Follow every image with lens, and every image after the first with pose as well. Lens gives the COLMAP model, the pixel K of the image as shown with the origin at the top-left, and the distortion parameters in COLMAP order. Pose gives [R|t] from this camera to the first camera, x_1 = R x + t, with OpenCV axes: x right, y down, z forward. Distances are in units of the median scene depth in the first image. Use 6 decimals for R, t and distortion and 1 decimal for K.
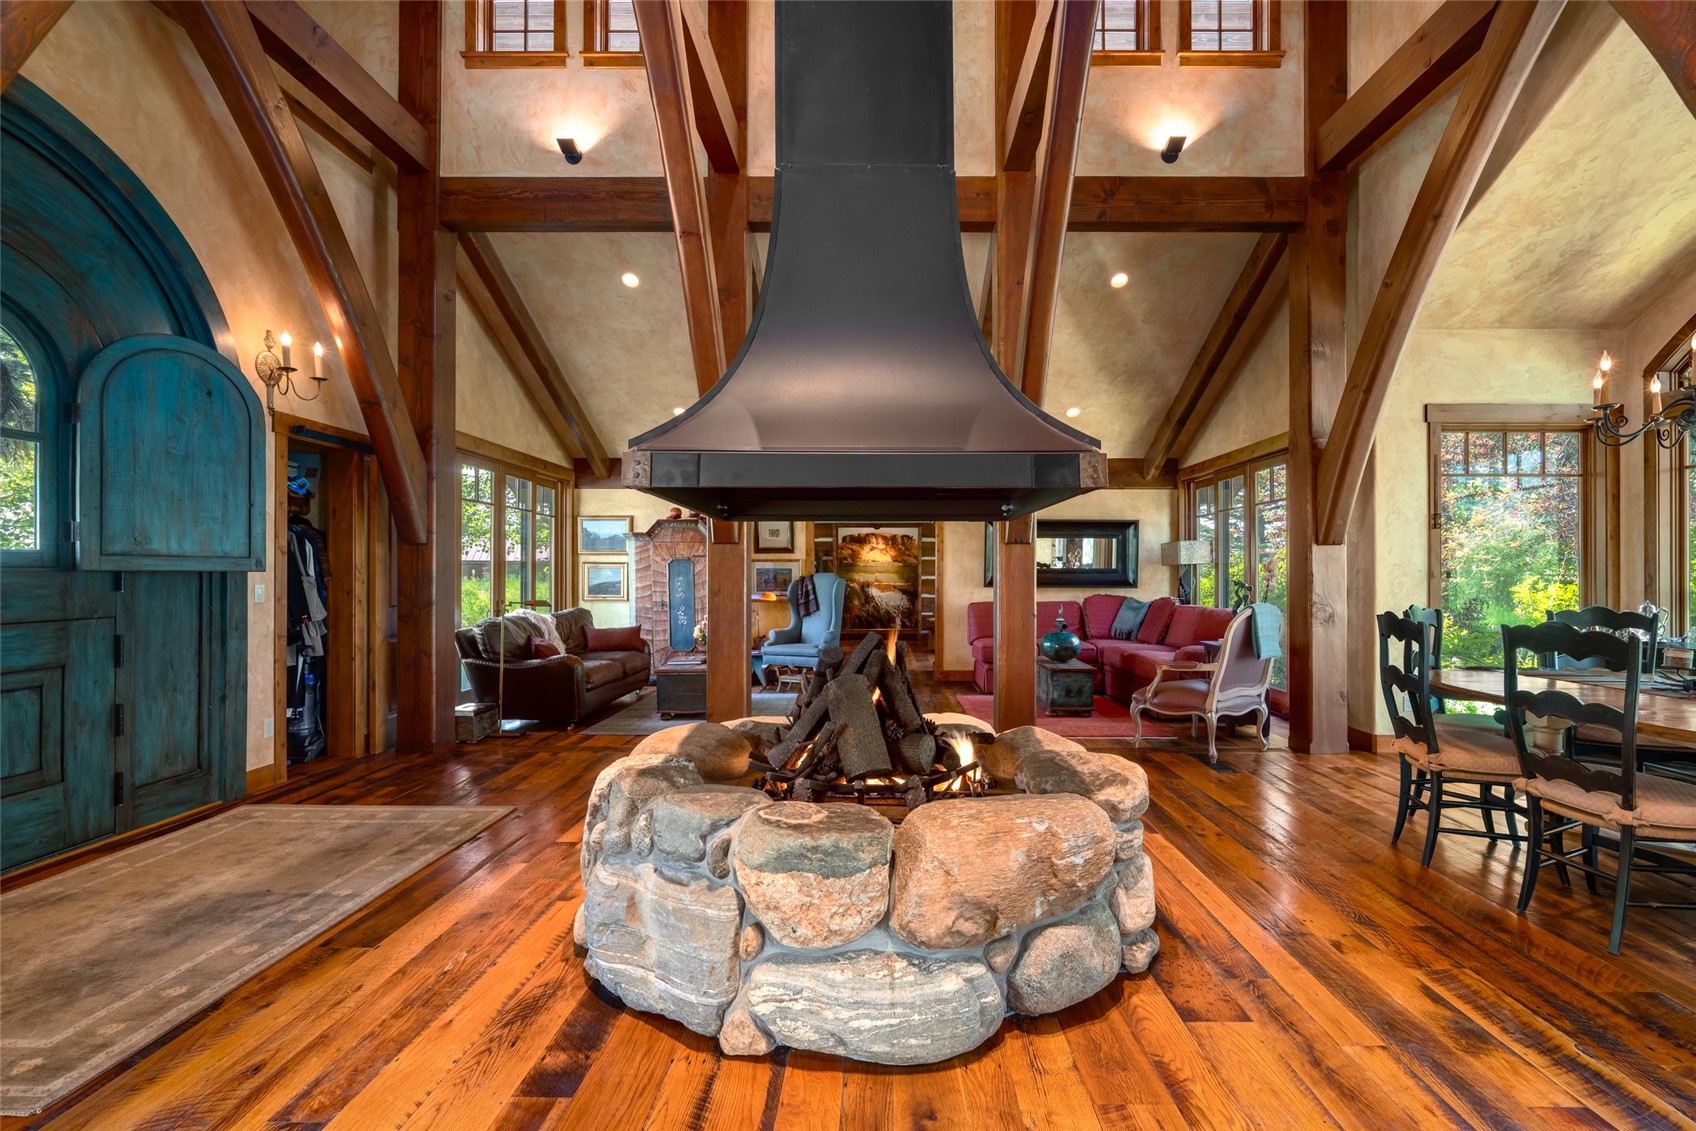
lens RADIAL K [[744.0, 0, 867.7], [0, 744.0, 570.7], [0, 0, 1]] dist [-0.012684, 0.001697]
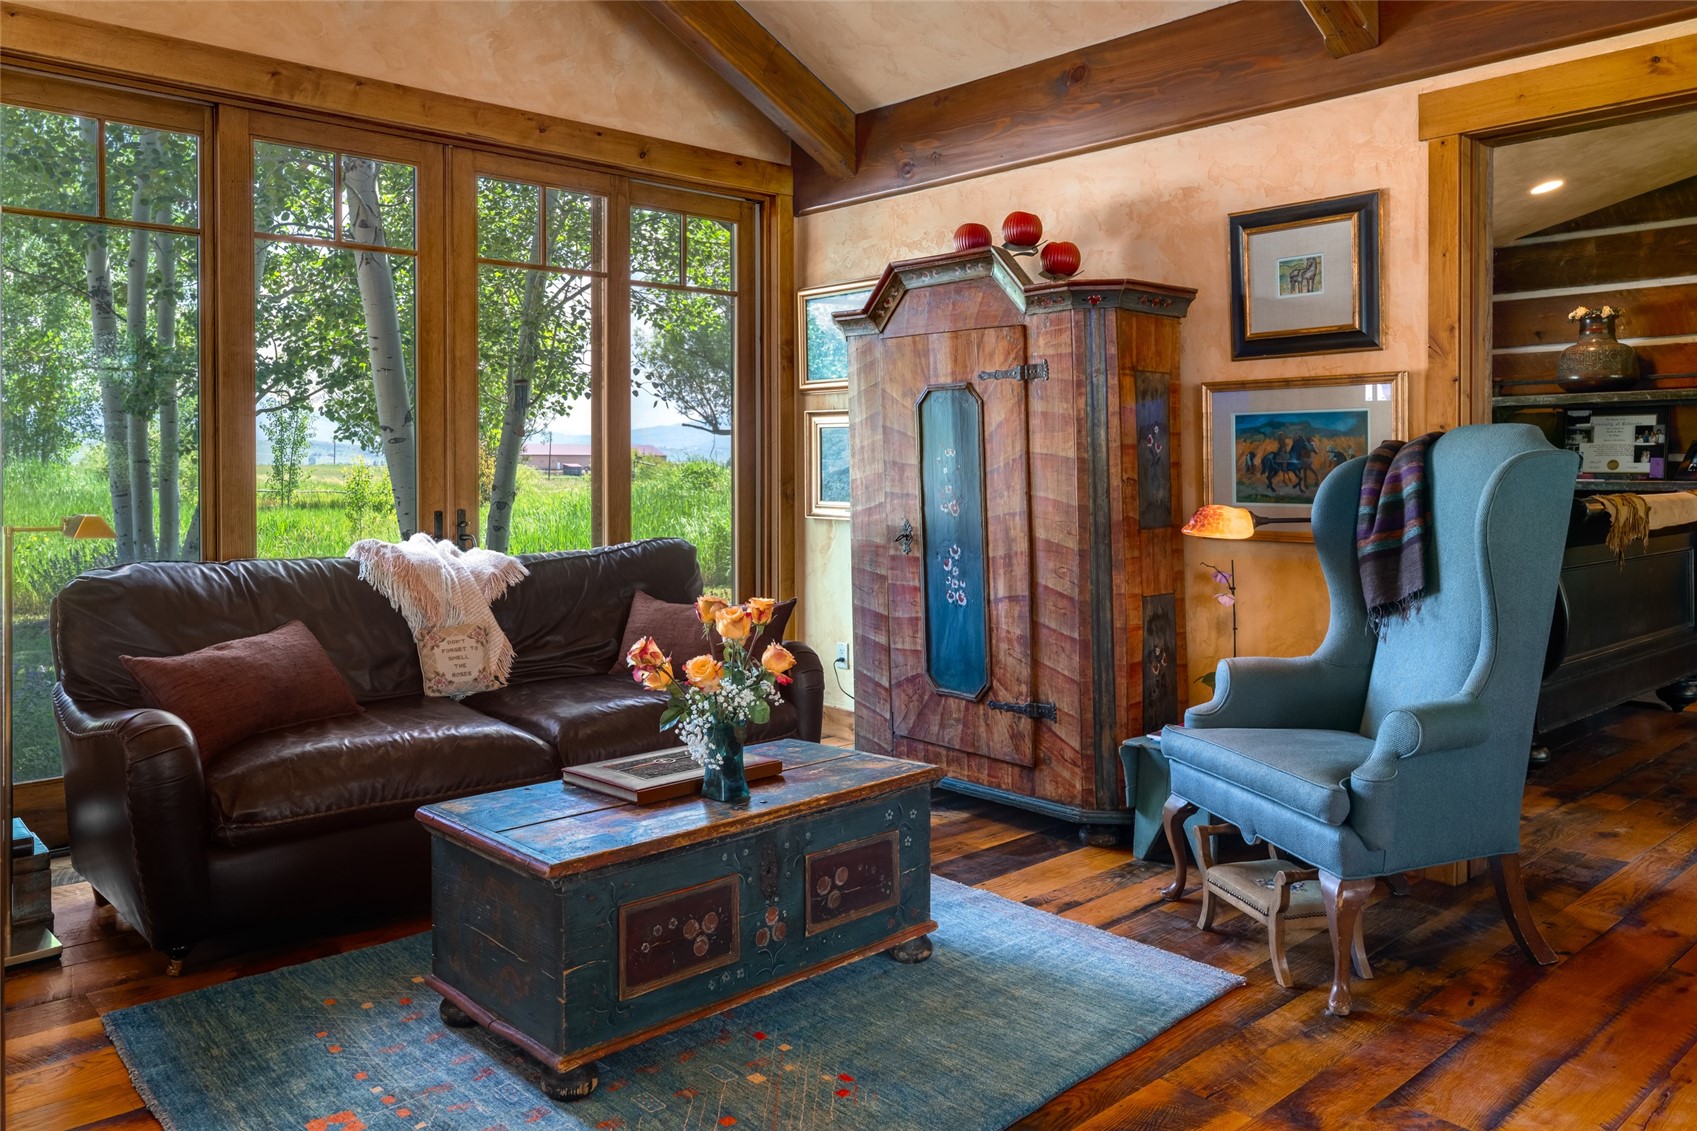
lens RADIAL K [[1220.6, 0, 868.1], [0, 1220.6, 482.5], [0, 0, 1]] dist [-0.009144, 0.007535]
pose [[0.678903, 0.010202, -0.734157, 0.110578], [0.002475, 0.999866, 0.016183, 0.018150], [0.734224, -0.012803, 0.678787, 0.805739]]
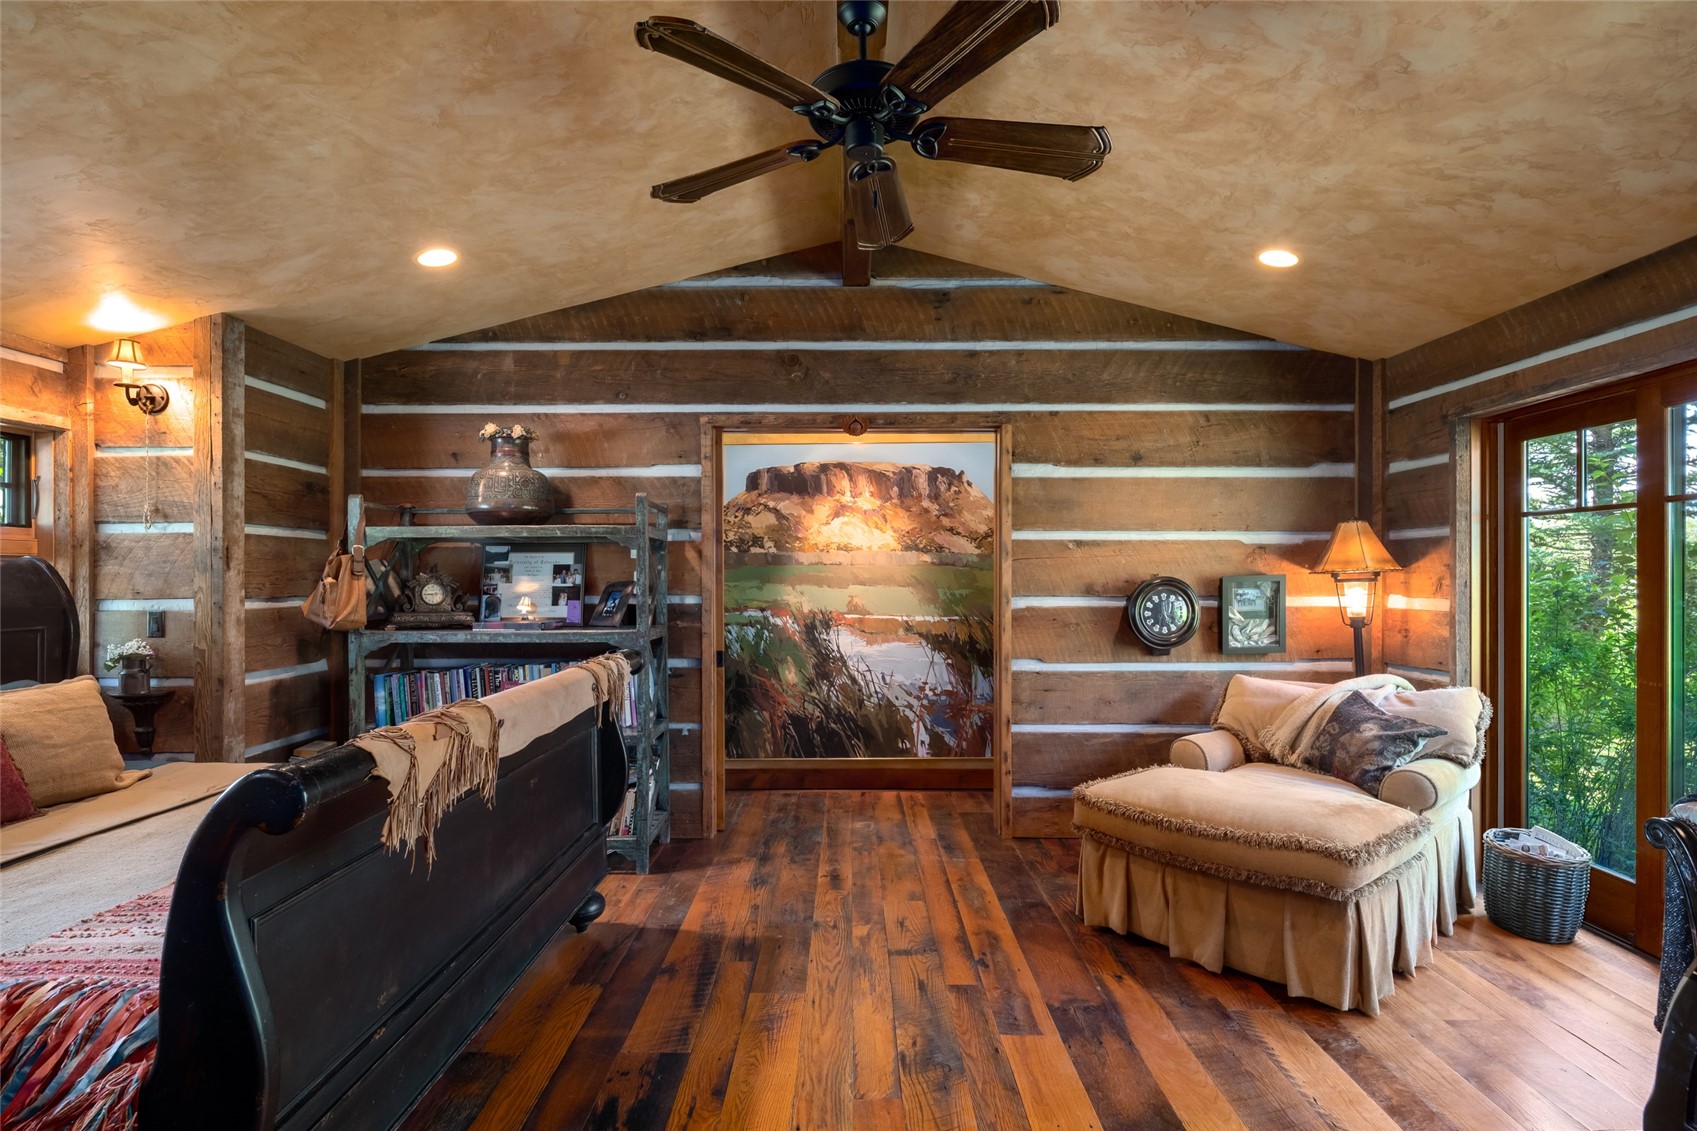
lens RADIAL K [[895.3, 0, 874.1], [0, 895.3, 576.4], [0, 0, 1]] dist [-0.008162, 0.000835]
pose [[0.999237, -0.001337, 0.039029, 0.012334], [0.001217, 0.999994, 0.003095, -0.004093], [-0.039033, -0.003046, 0.999233, 1.290780]]
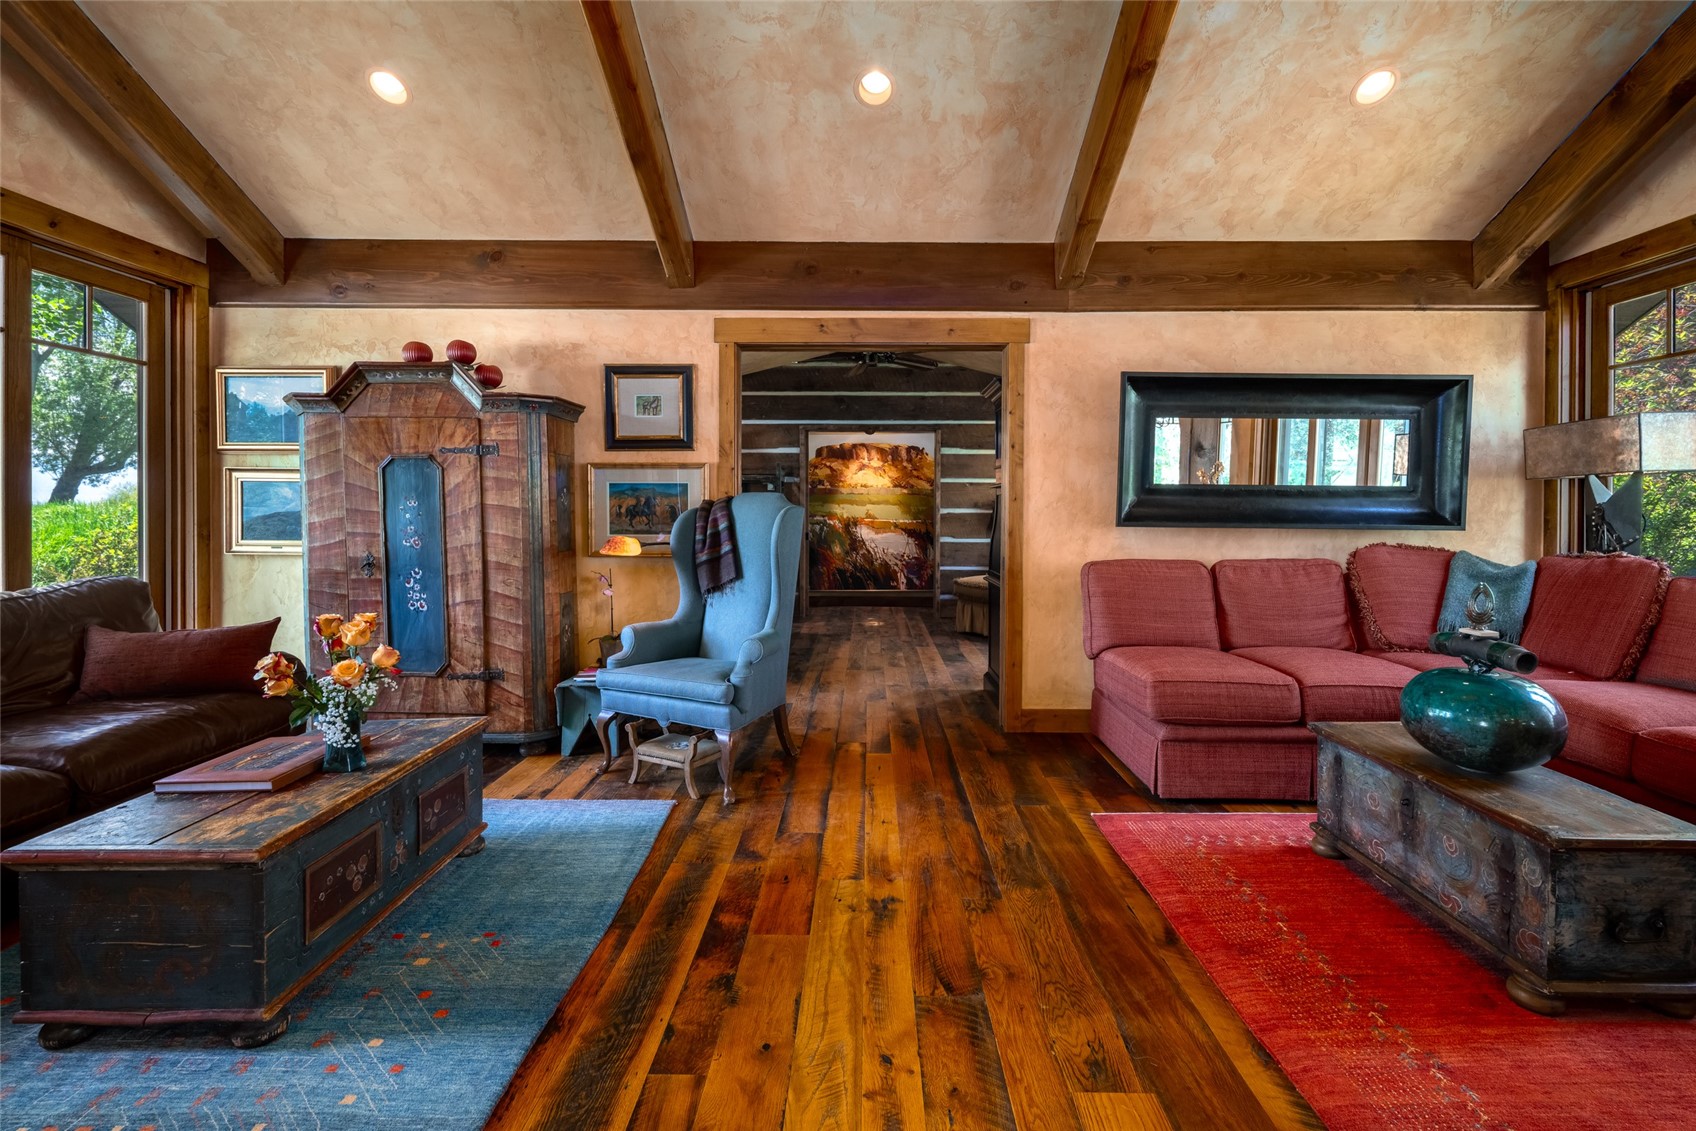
lens RADIAL K [[744.0, 0, 850.3], [0, 744.0, 518.0], [0, 0, 1]] dist [-0.012684, 0.001697]
pose [[0.999971, 0.003617, -0.006645, 0.000448], [-0.003543, 0.999933, 0.011015, 0.016834], [0.006684, -0.010991, 0.999917, 0.728793]]
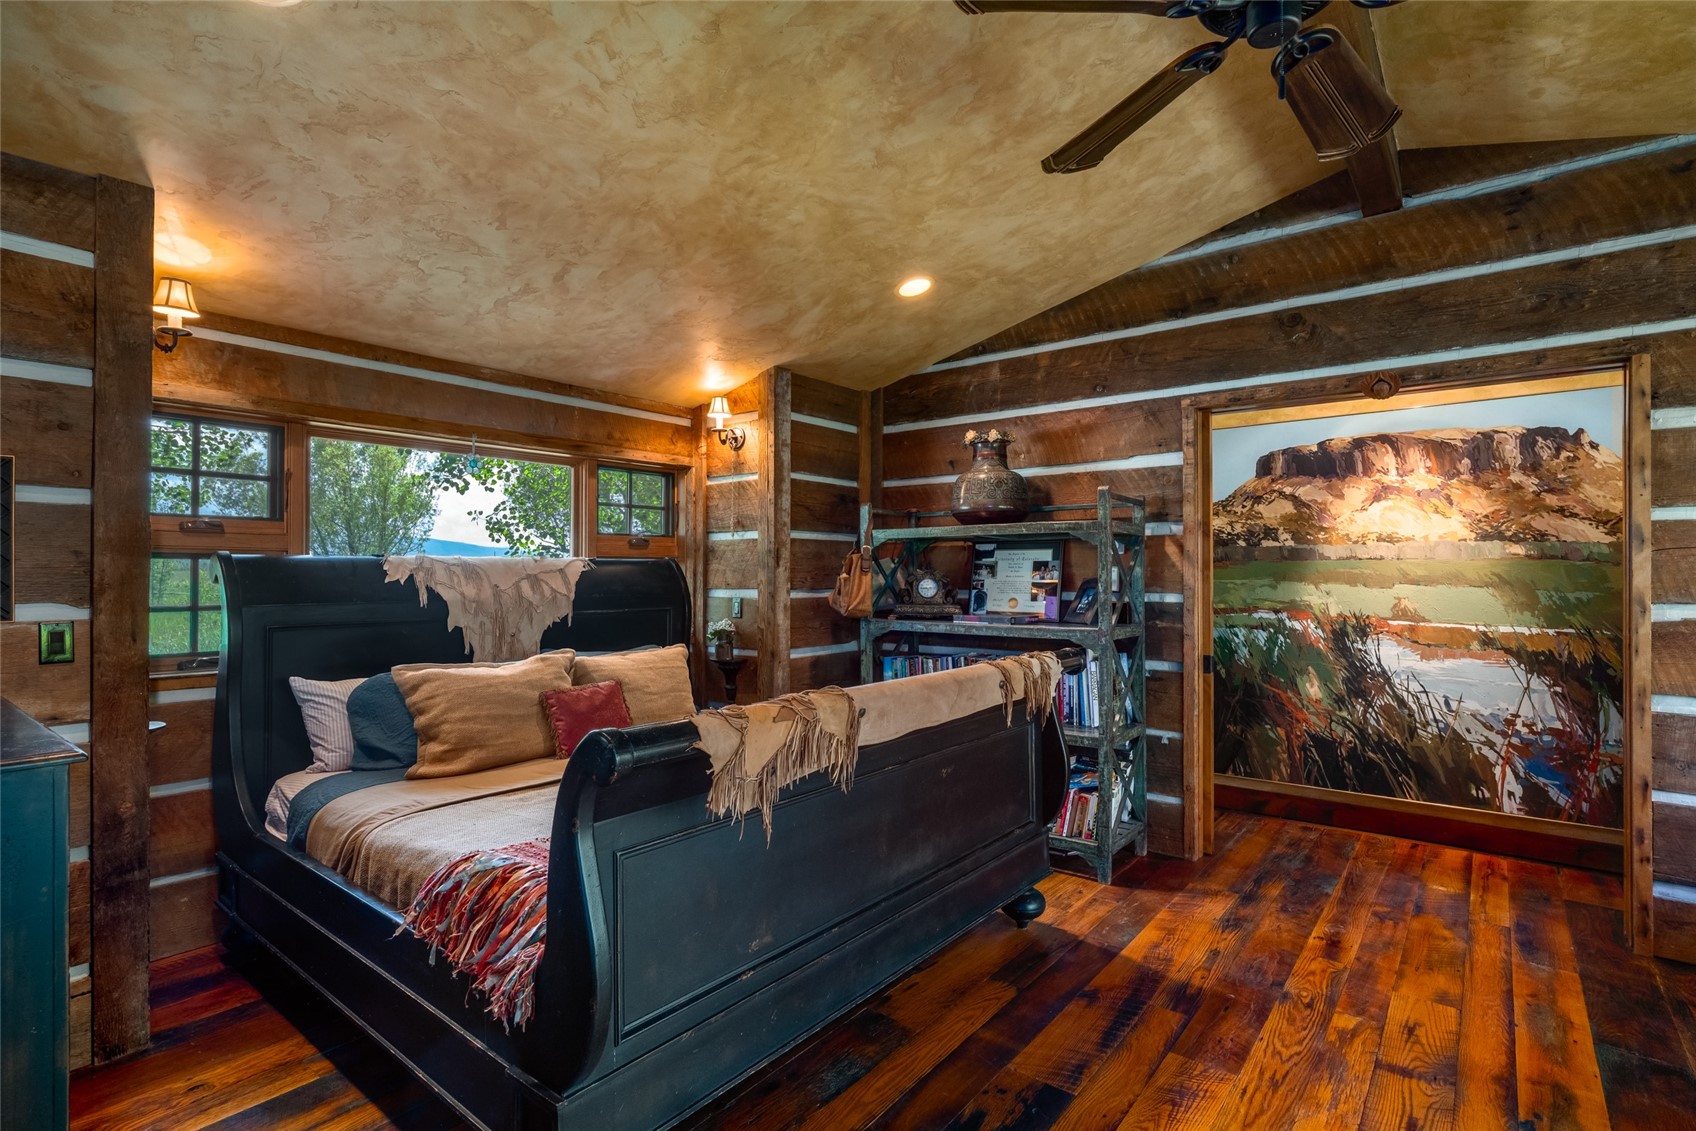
lens RADIAL K [[850.0, 0, 808.6], [0, 850.0, 566.3], [0, 0, 1]] dist [-0.009984, 0.002657]
pose [[0.785997, -0.003429, -0.618221, 0.068758], [0.000348, 0.999987, -0.005104, -0.003990], [0.618231, 0.003796, 0.785987, 1.348027]]
